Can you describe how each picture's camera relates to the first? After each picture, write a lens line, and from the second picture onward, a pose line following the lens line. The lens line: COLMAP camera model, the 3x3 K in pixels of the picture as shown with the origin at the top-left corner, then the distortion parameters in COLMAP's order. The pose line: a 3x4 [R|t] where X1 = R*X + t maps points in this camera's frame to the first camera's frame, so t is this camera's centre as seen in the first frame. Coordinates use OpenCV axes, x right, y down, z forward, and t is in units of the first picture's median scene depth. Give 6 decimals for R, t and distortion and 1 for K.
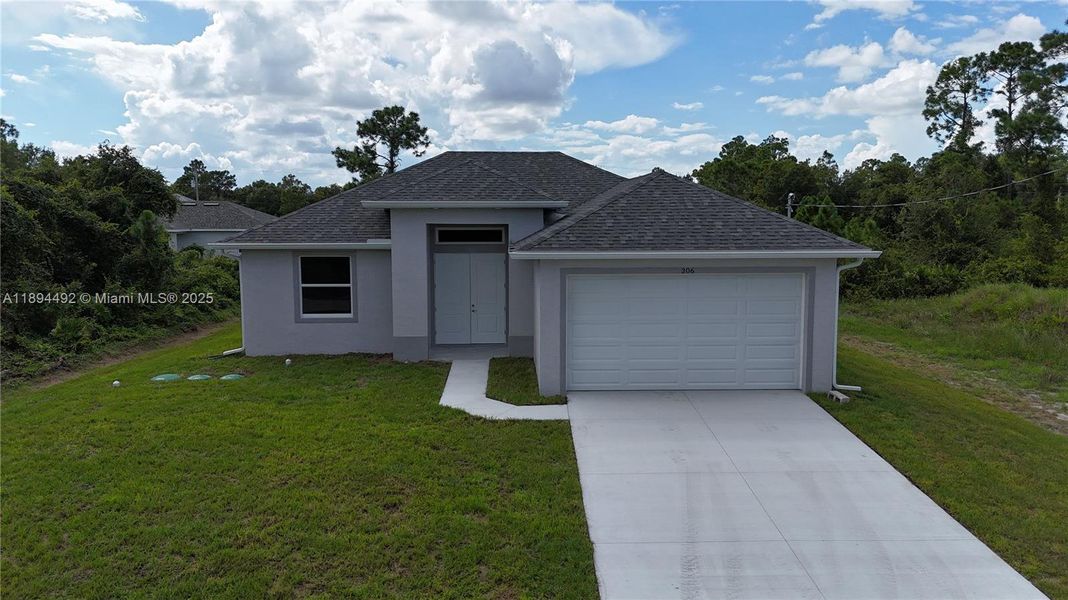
lens RADIAL K [[784.6, 0, 534.0], [0, 784.6, 300.0], [0, 0, 1]] dist [0.070454, -0.097691]
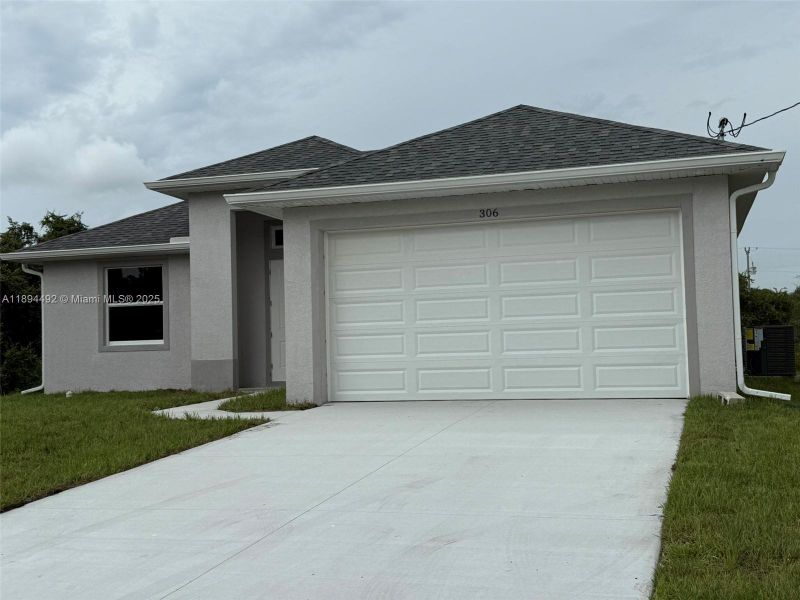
lens RADIAL K [[979.2, 0, 396.9], [0, 979.2, 313.3], [0, 0, 1]] dist [0.091744, -0.013944]
pose [[0.946417, -0.036067, -0.320926, 0.092015], [-0.011350, 0.989416, -0.144664, 0.040005], [0.322746, 0.140555, 0.935991, 0.050119]]
